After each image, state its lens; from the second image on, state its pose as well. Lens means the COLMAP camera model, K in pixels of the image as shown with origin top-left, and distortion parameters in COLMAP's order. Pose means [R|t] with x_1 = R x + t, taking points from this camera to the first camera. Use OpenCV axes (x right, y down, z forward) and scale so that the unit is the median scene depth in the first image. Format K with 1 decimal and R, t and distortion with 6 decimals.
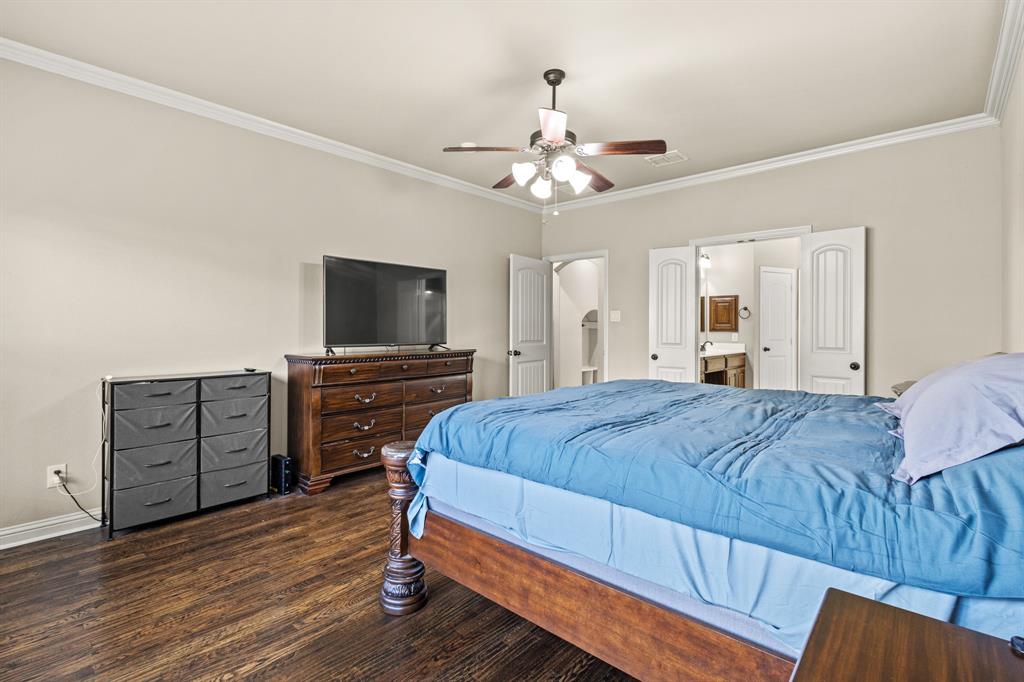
lens RADIAL K [[473.6, 0, 513.4], [0, 473.6, 333.9], [0, 0, 1]] dist [0.003276, -0.000267]
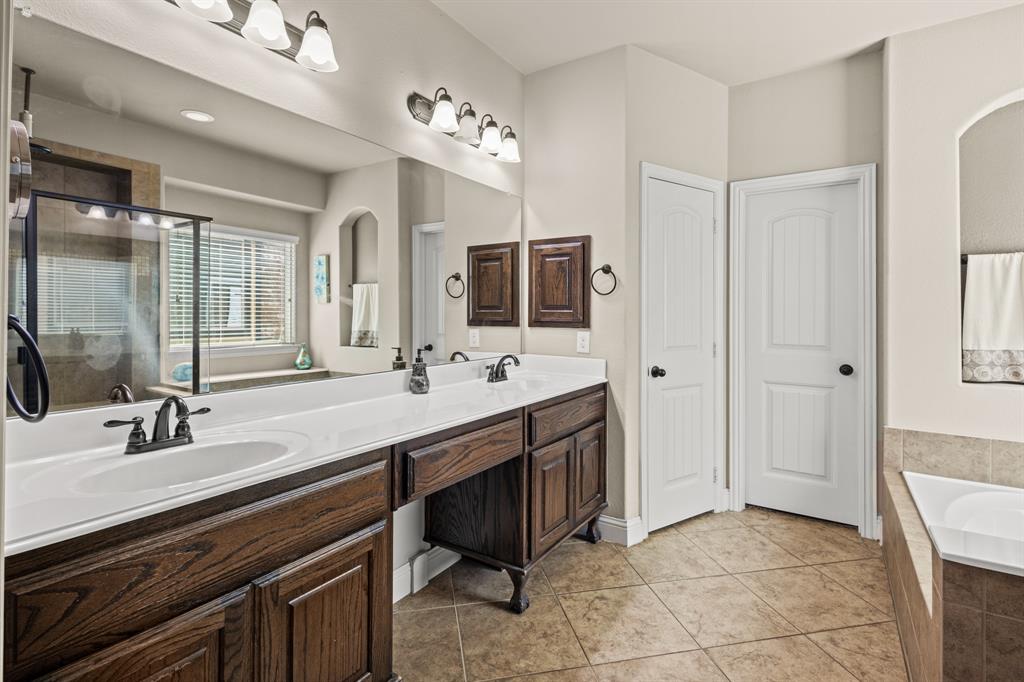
lens RADIAL K [[484.0, 0, 511.0], [0, 484.0, 312.3], [0, 0, 1]] dist [0.003694, -0.000205]
pose [[0.989223, 0.004038, 0.146364, 0.349824], [-0.002504, 0.999940, -0.010664, -0.013371], [-0.146398, 0.010183, 0.989173, 0.610562]]
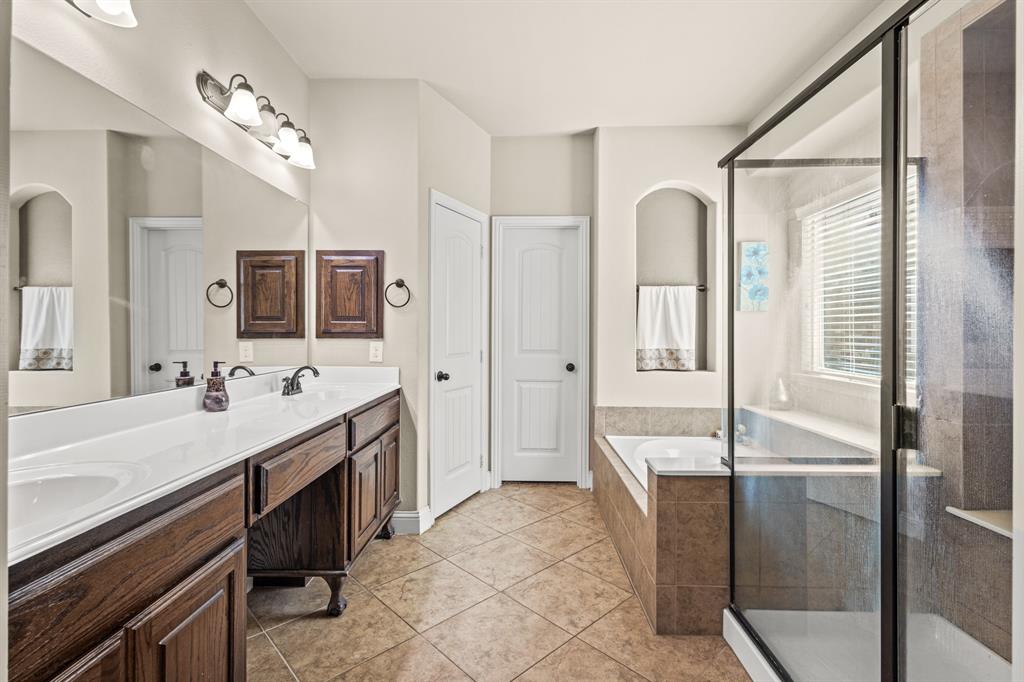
lens RADIAL K [[473.6, 0, 513.4], [0, 473.6, 333.9], [0, 0, 1]] dist [0.003276, -0.000267]
pose [[0.758941, -0.003609, 0.651149, 0.288876], [0.003366, 0.999993, 0.001620, -0.008820], [-0.651151, 0.000963, 0.758948, 0.608207]]
